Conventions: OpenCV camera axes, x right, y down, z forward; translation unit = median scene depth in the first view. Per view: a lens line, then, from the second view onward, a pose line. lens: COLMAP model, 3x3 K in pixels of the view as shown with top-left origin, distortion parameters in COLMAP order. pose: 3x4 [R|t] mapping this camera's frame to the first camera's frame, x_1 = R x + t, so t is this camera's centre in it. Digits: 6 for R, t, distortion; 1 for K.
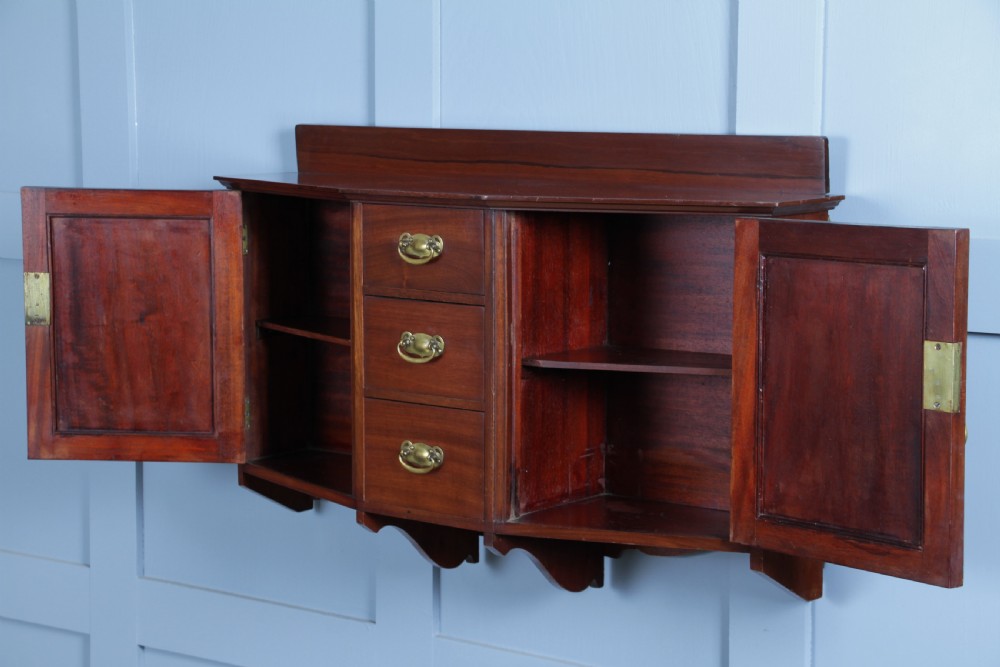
lens RADIAL K [[2393.9, 0, 469.2], [0, 2393.9, 338.0], [0, 0, 1]] dist [0.349784, 0.000000]
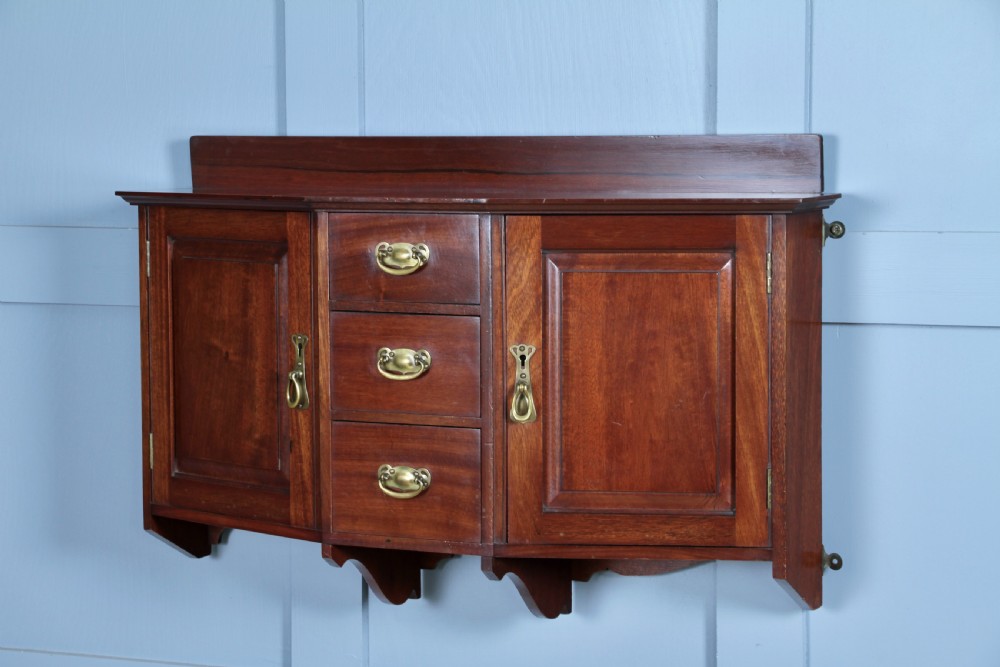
lens RADIAL K [[2555.9, 0, 497.8], [0, 2555.9, 333.8], [0, 0, 1]] dist [0.366188, 0.000000]
pose [[0.969024, -0.026559, 0.245533, -0.229630], [0.035193, 0.998905, -0.030843, 0.024495], [-0.244445, 0.038528, 0.968897, 0.017917]]
